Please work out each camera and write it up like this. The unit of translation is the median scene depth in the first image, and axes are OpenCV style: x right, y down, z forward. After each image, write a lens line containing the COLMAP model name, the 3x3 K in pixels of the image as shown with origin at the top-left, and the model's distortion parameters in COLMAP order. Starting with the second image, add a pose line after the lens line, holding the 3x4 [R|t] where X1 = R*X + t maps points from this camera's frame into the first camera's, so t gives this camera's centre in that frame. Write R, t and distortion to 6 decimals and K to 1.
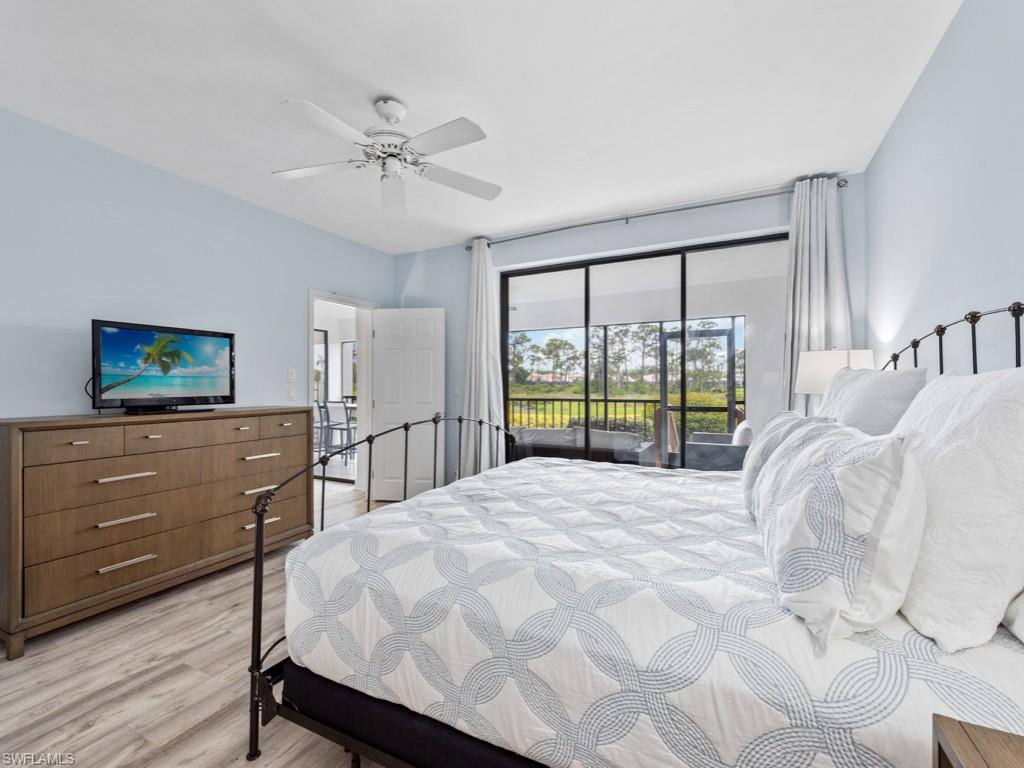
lens RADIAL K [[452.3, 0, 515.5], [0, 452.3, 385.4], [0, 0, 1]] dist [0.003788, -0.001763]
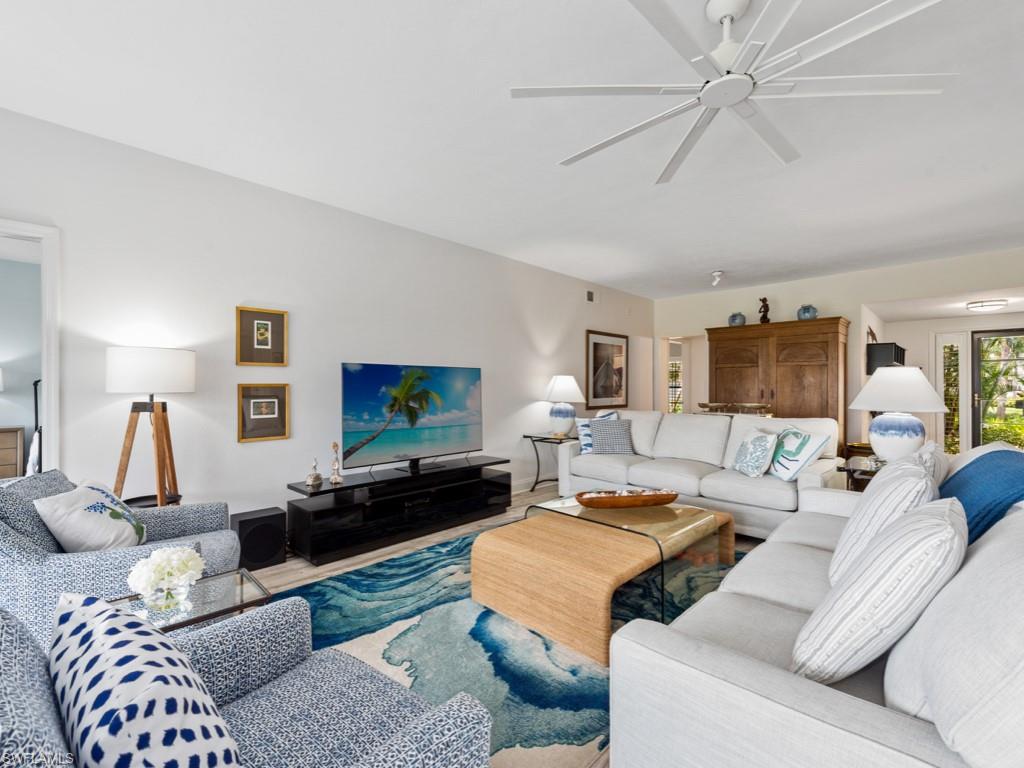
lens RADIAL K [[452.3, 0, 514.4], [0, 452.3, 386.9], [0, 0, 1]] dist [0.003788, -0.001763]
pose [[0.949102, 0.003182, -0.314953, -0.386406], [-0.002565, 0.999994, 0.002375, -0.083554], [0.314959, -0.001446, 0.949104, 0.367939]]
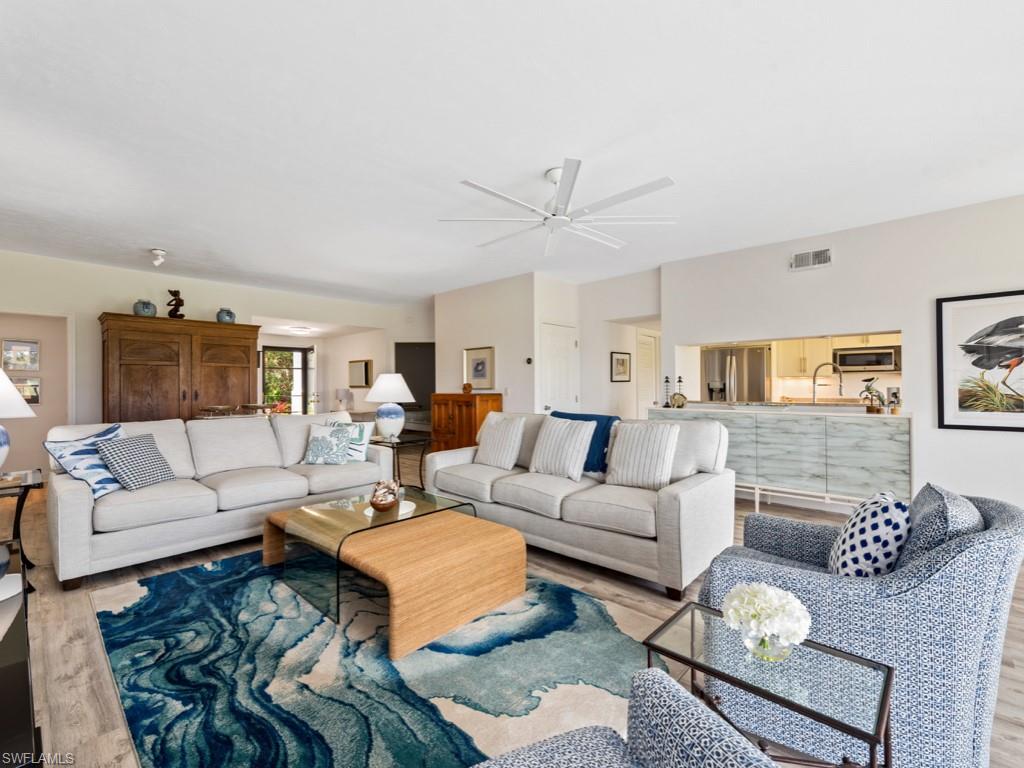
lens RADIAL K [[452.3, 0, 505.1], [0, 452.3, 387.3], [0, 0, 1]] dist [0.003788, -0.001763]
pose [[0.288675, -0.001673, 0.957426, -0.864540], [0.003304, 0.999994, 0.000751, -0.082449], [-0.957422, 0.002947, 0.288678, 0.593044]]
